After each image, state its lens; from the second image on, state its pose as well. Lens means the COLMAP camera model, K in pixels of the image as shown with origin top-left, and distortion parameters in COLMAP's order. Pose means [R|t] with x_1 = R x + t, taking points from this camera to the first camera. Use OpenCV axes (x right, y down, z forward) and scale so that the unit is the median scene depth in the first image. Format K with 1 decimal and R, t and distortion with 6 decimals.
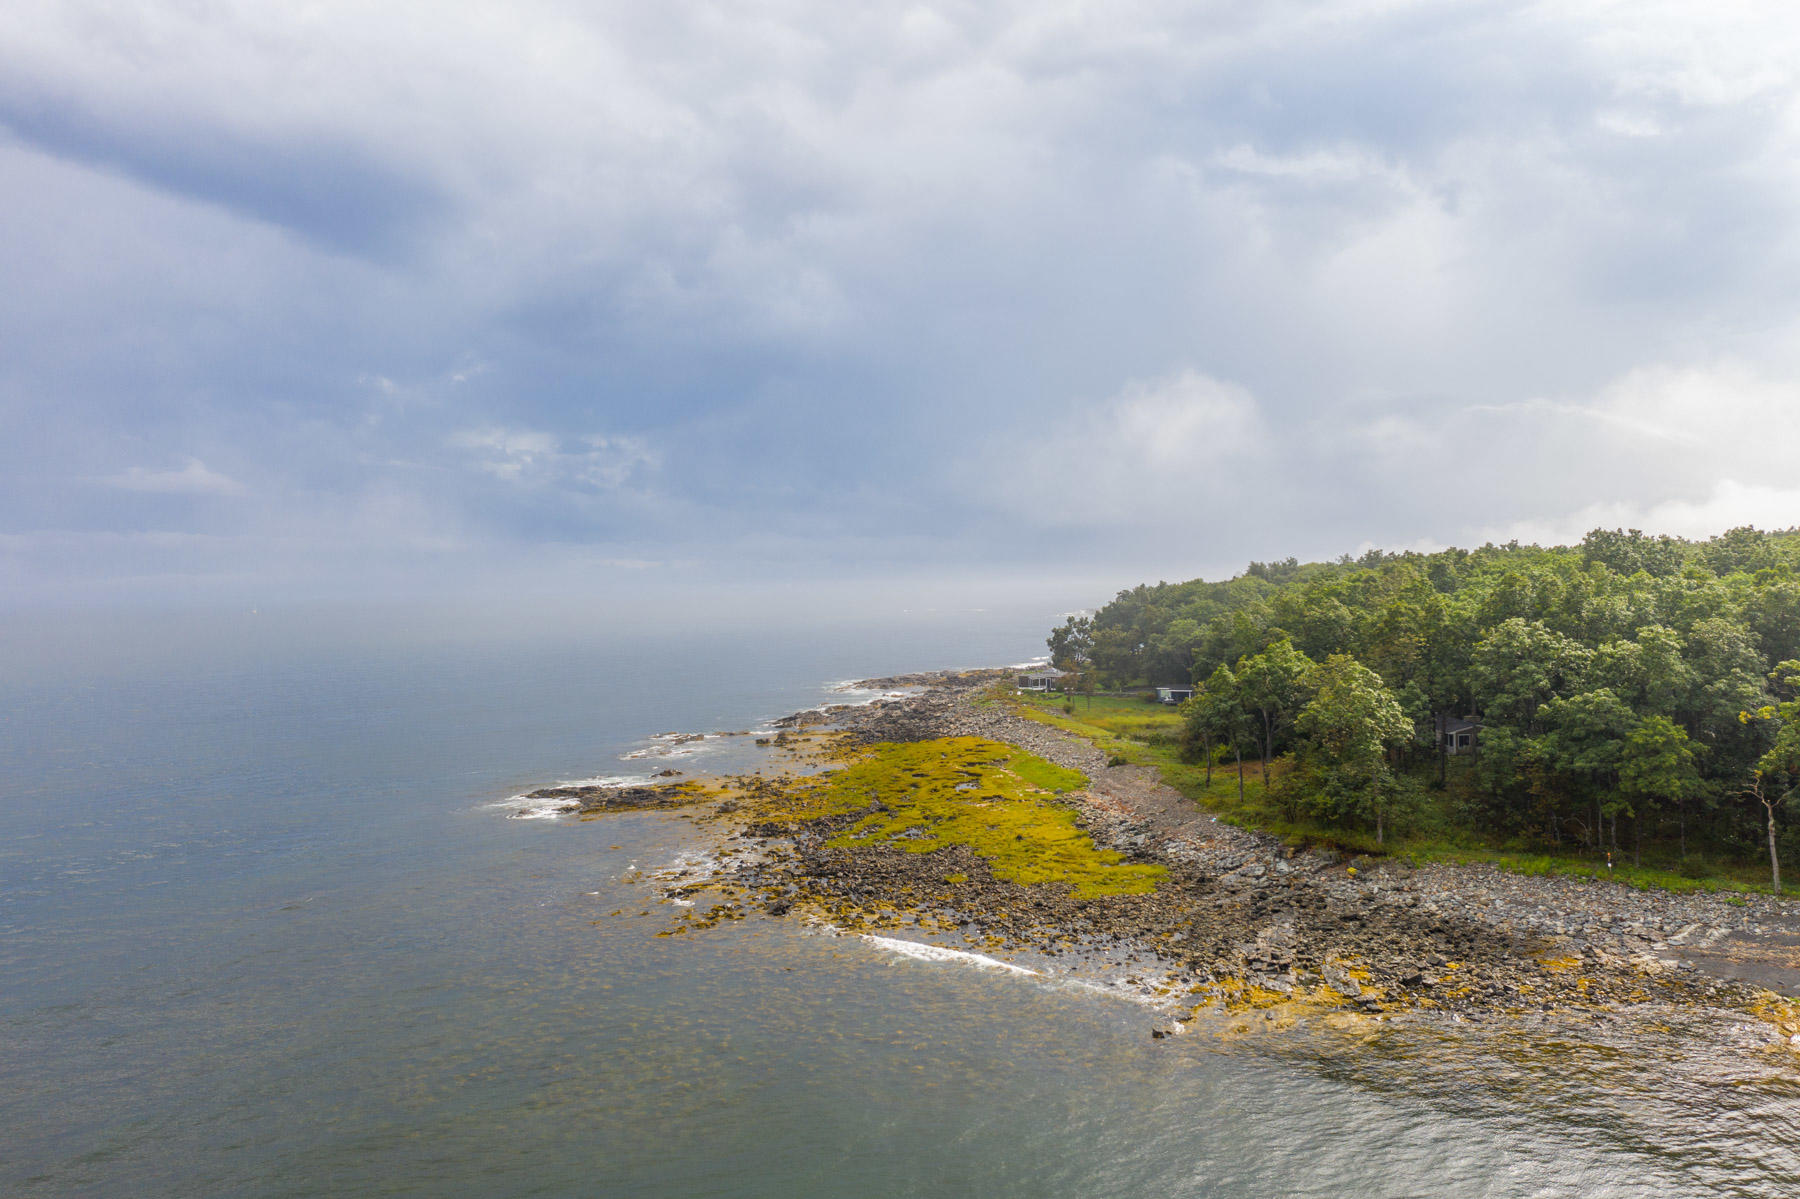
lens RADIAL K [[1430.6, 0, 913.5], [0, 1430.6, 601.1], [0, 0, 1]] dist [-0.010624, 0.008087]
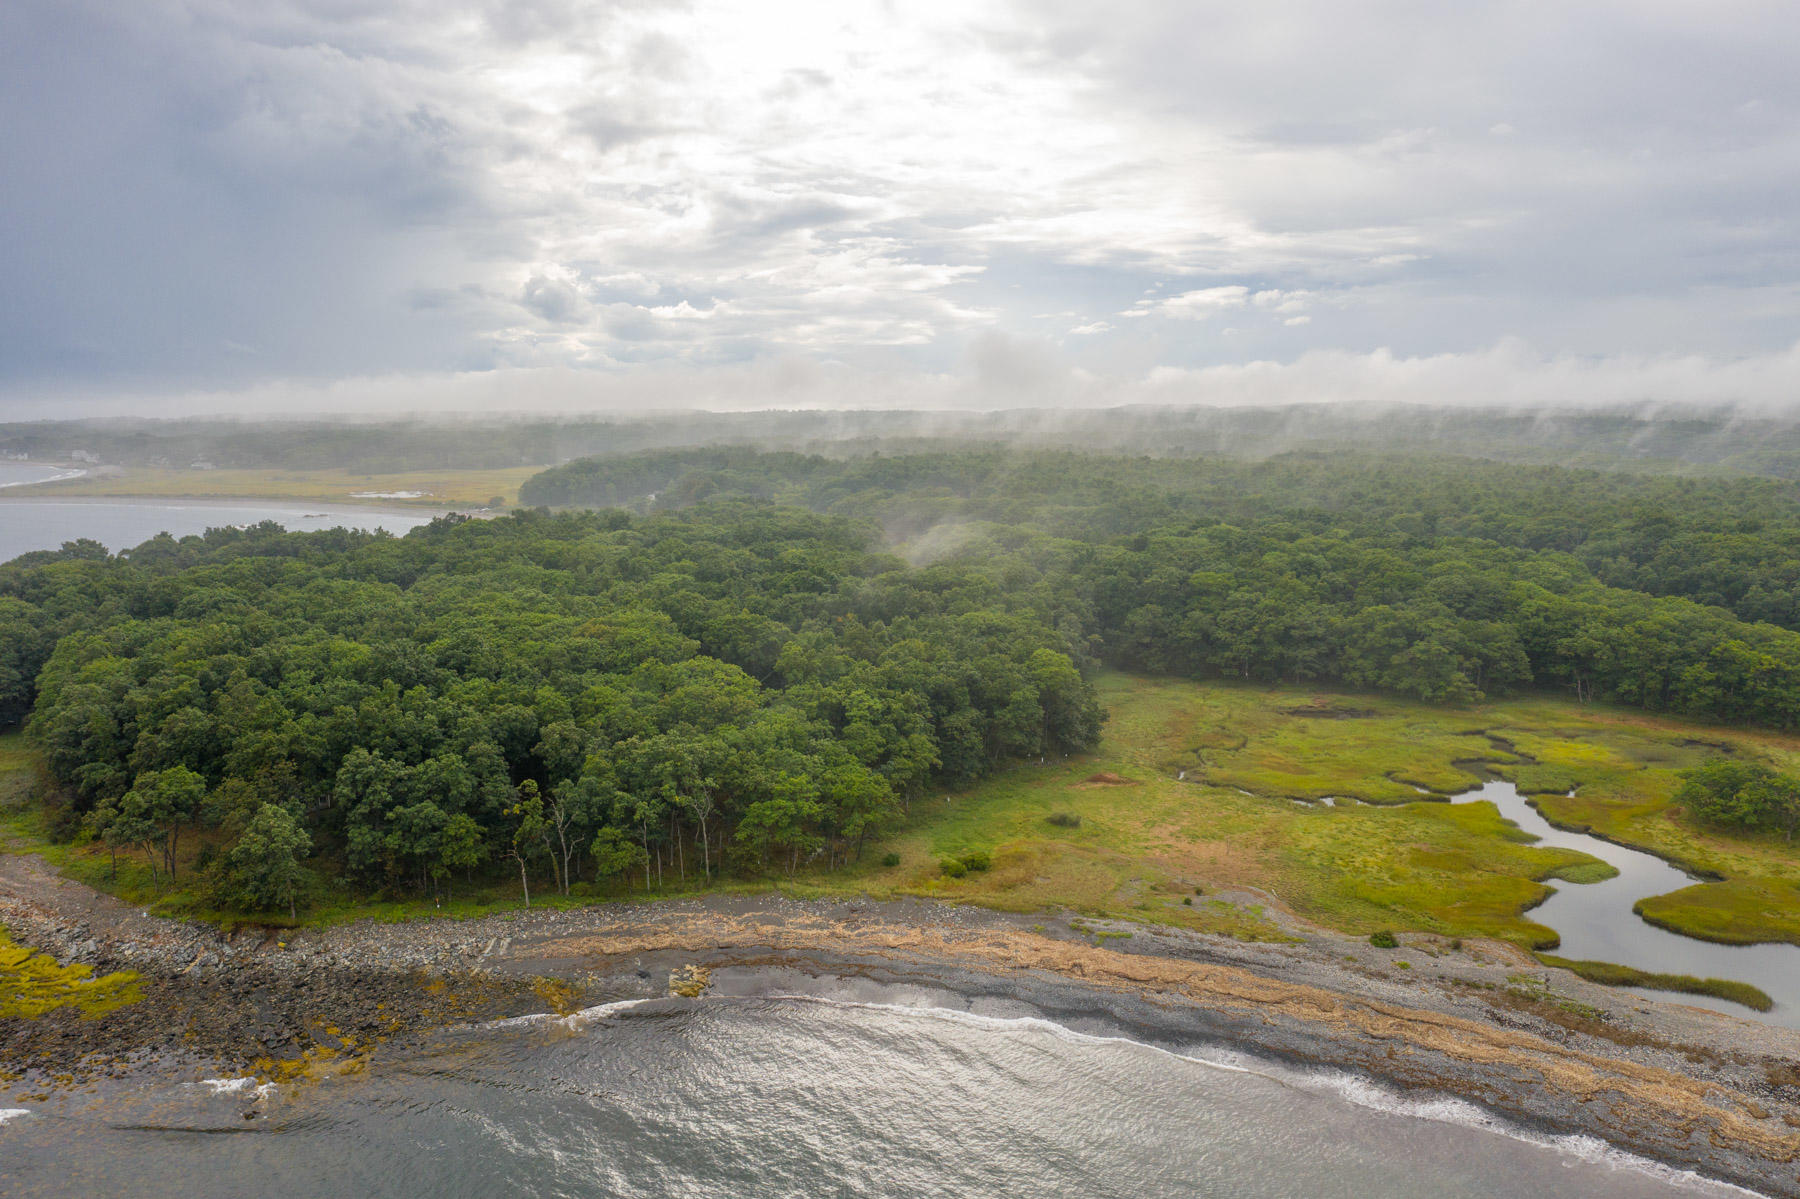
lens RADIAL K [[1430.6, 0, 902.5], [0, 1430.6, 608.4], [0, 0, 1]] dist [-0.010624, 0.008087]
pose [[0.620114, -0.101205, 0.777956, -0.439195], [-0.003169, 0.991313, 0.131486, -0.376766], [-0.784505, -0.084002, 0.614407, -0.431959]]
